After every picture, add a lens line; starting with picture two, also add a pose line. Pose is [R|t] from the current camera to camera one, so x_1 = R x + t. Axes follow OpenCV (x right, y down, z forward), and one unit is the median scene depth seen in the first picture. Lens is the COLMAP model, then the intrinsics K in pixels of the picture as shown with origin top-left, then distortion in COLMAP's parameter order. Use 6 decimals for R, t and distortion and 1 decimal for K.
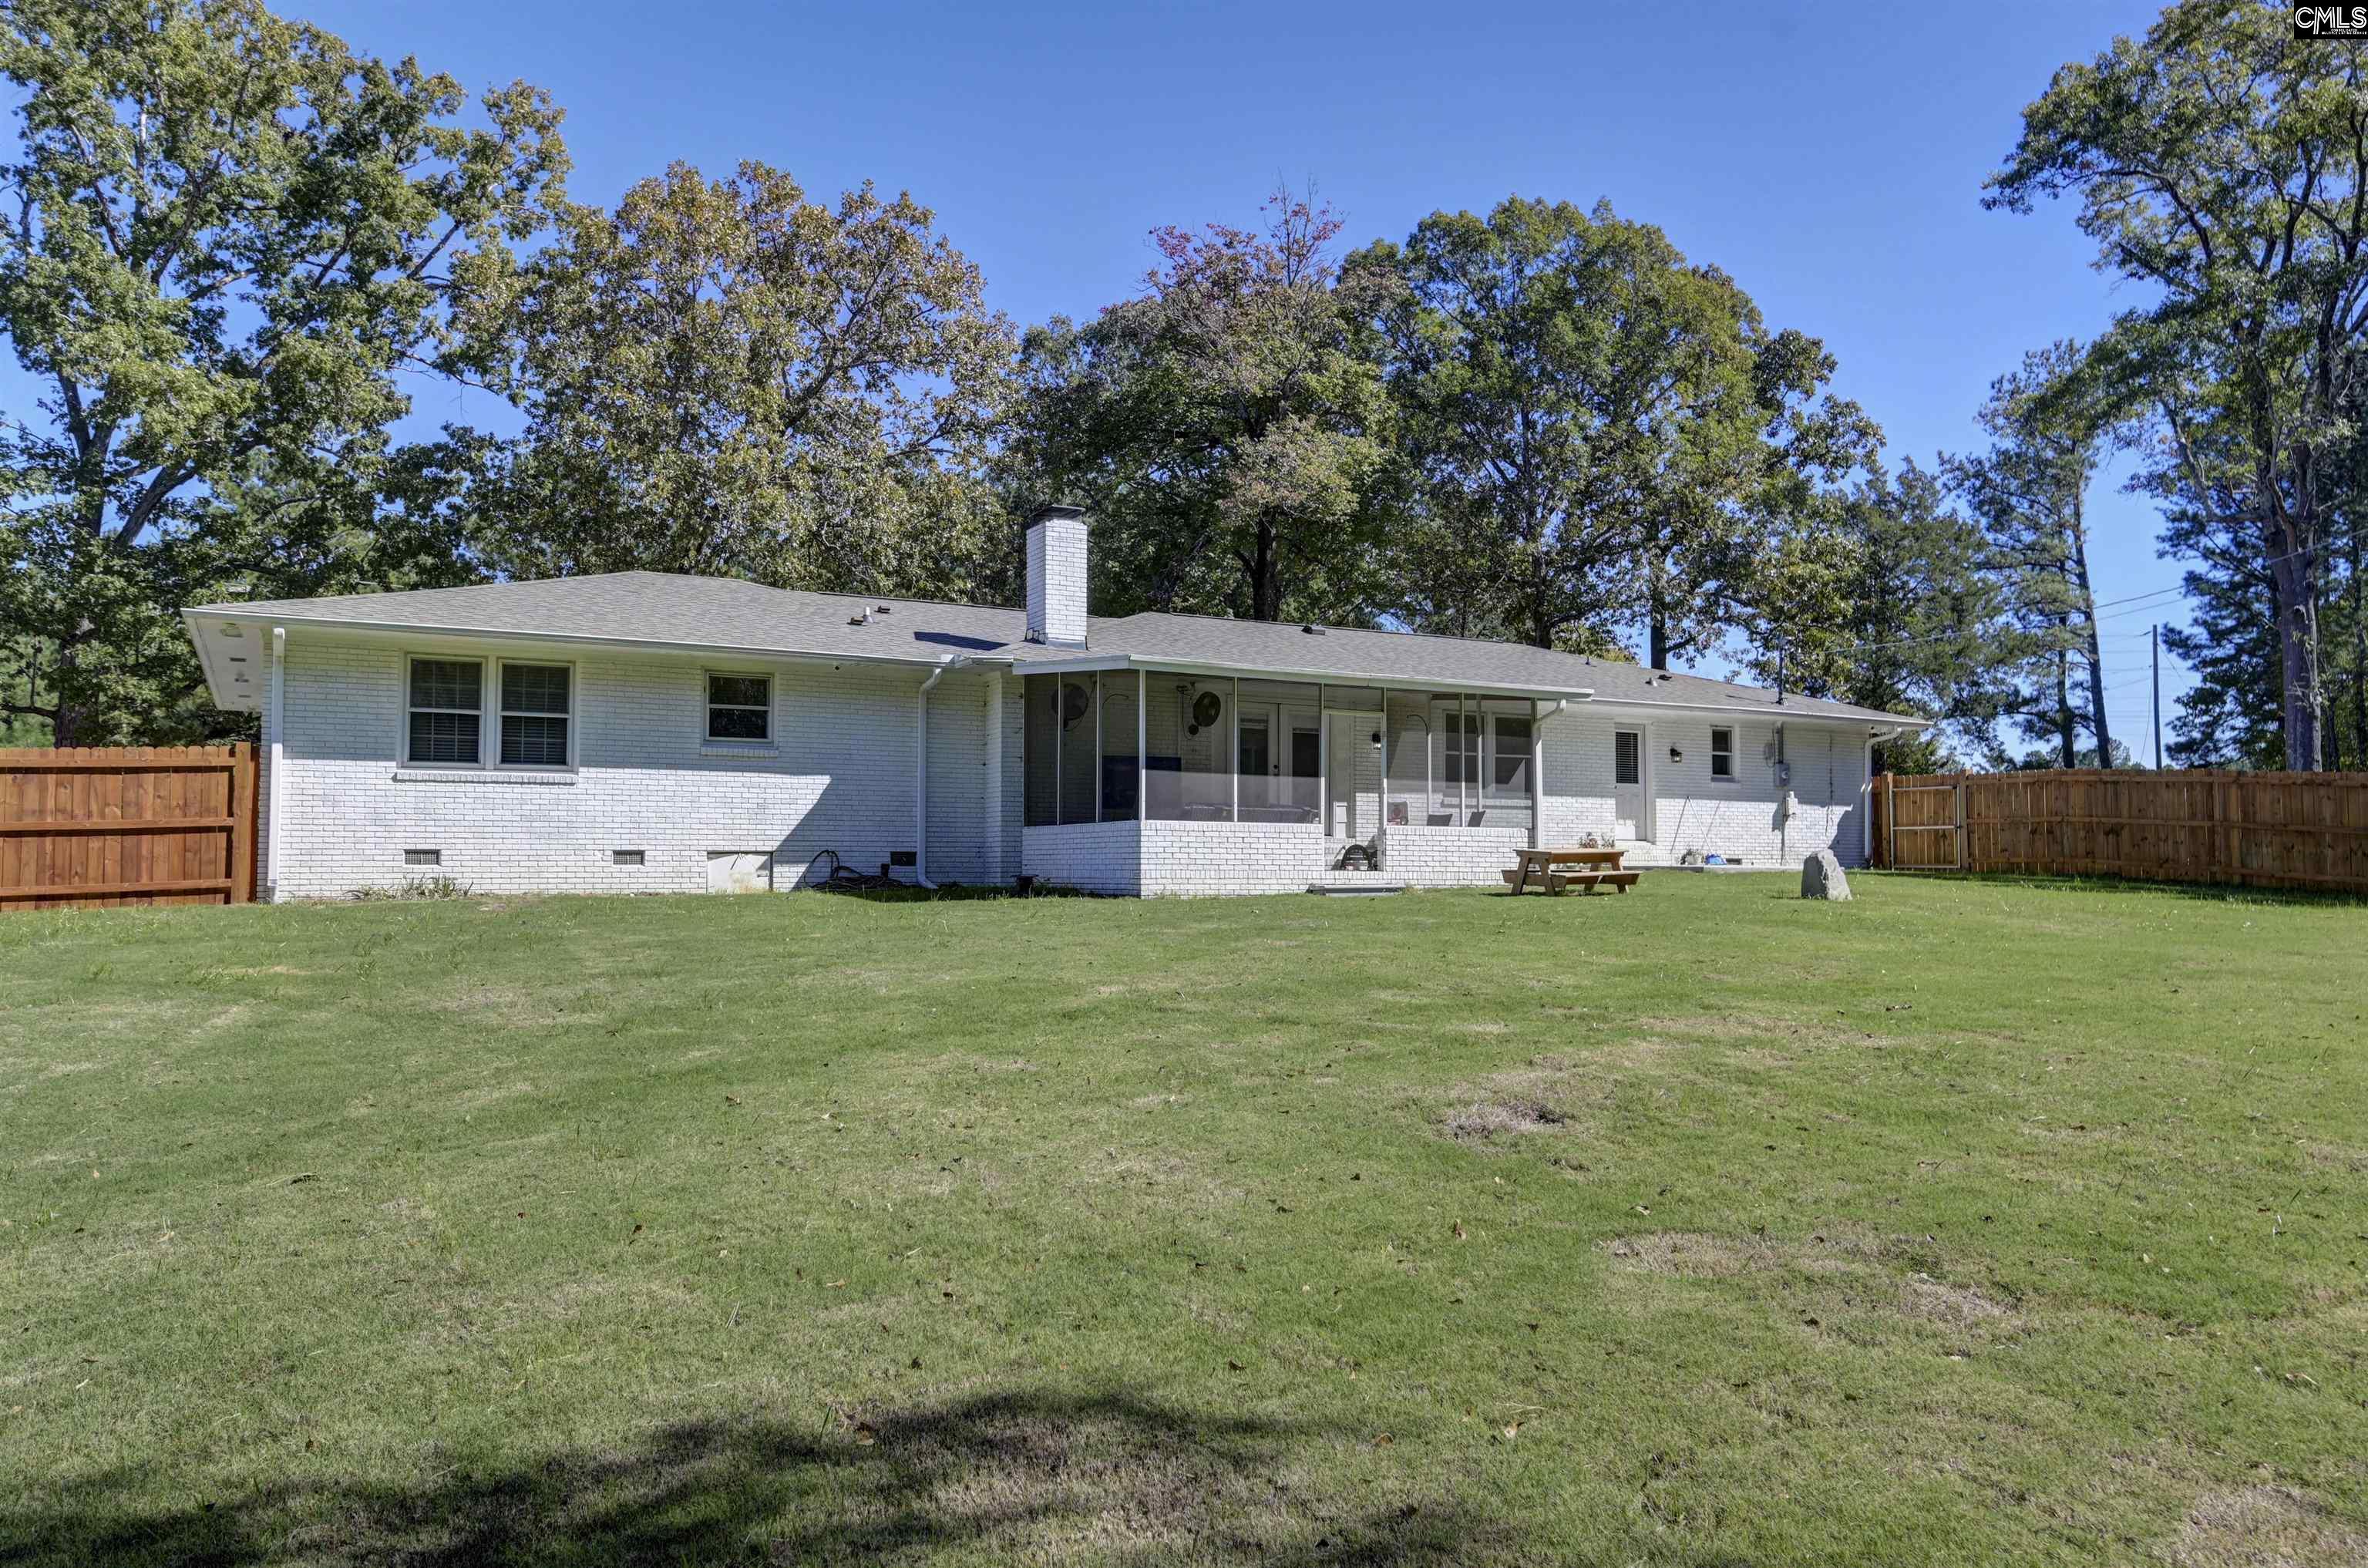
lens RADIAL K [[1662.9, 0, 1184.0], [0, 1662.9, 784.0], [0, 0, 1]] dist [0.006034, 0.043530]
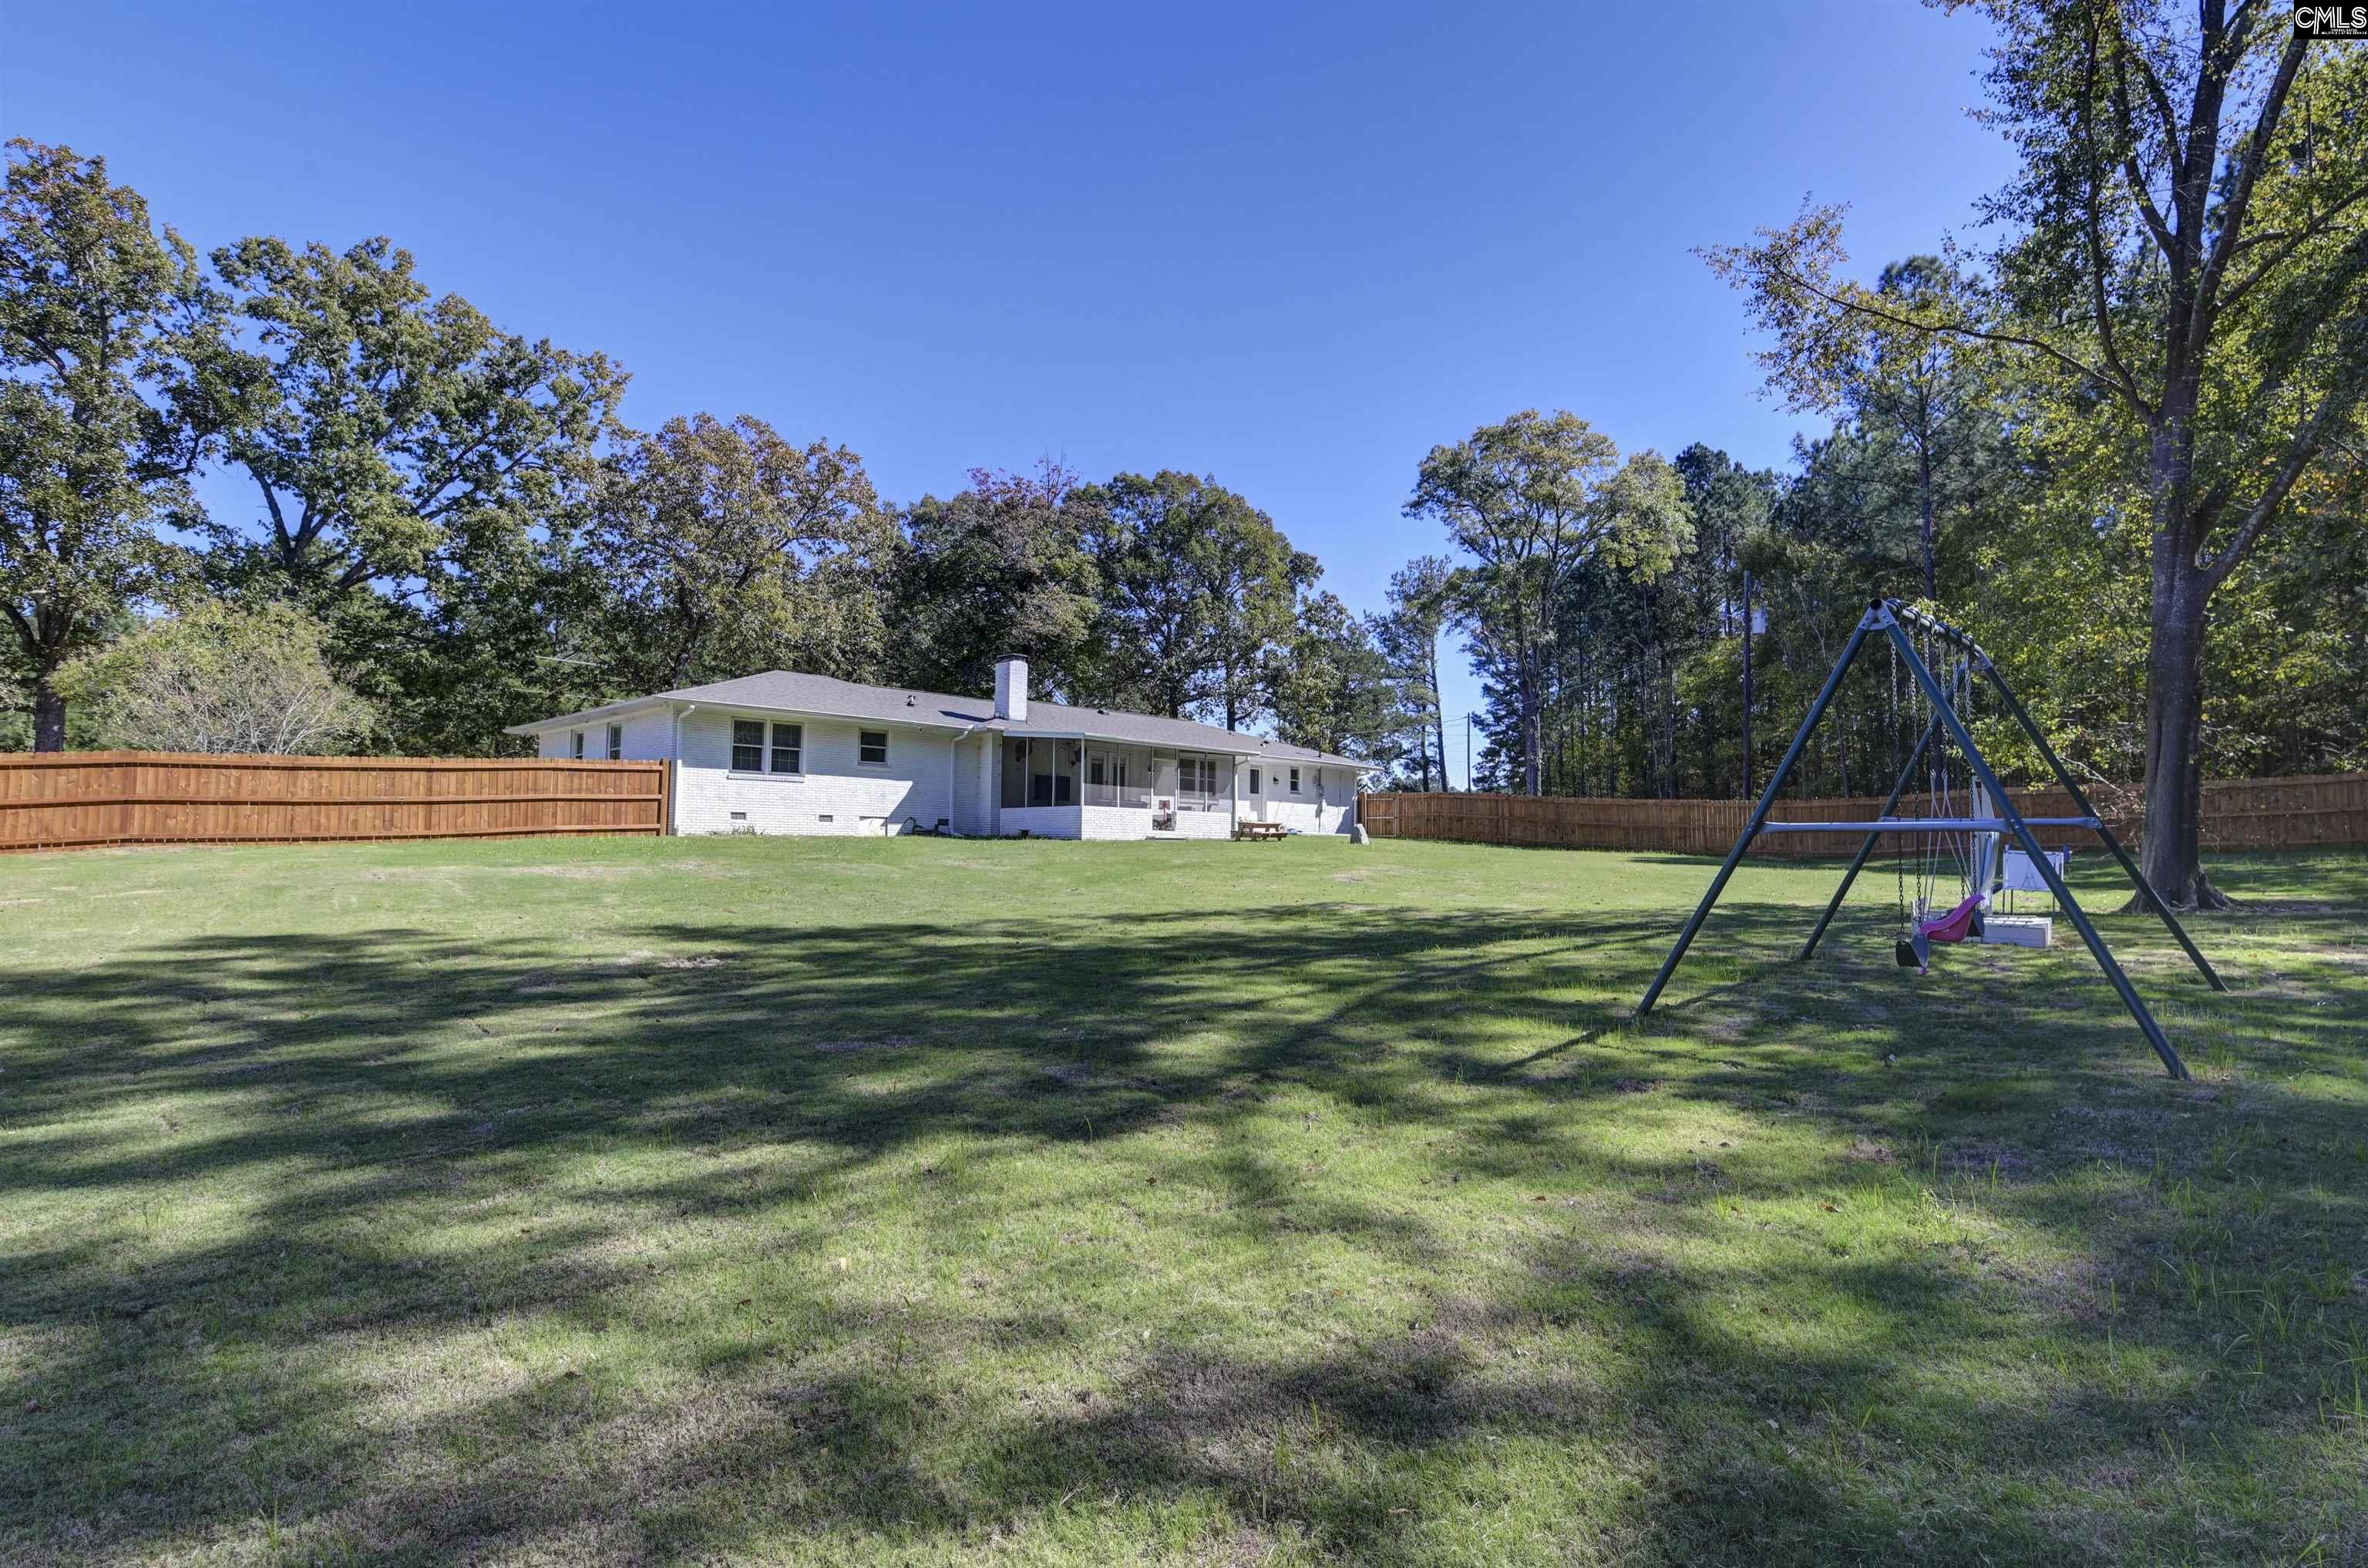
lens RADIAL K [[1145.9, 0, 1181.7], [0, 1145.9, 756.6], [0, 0, 1]] dist [-0.001453, -0.000209]
pose [[0.959128, 0.032929, 0.281049, -0.139746], [-0.025108, 0.999192, -0.031383, 0.000379], [-0.281855, 0.023044, 0.959180, -0.218871]]
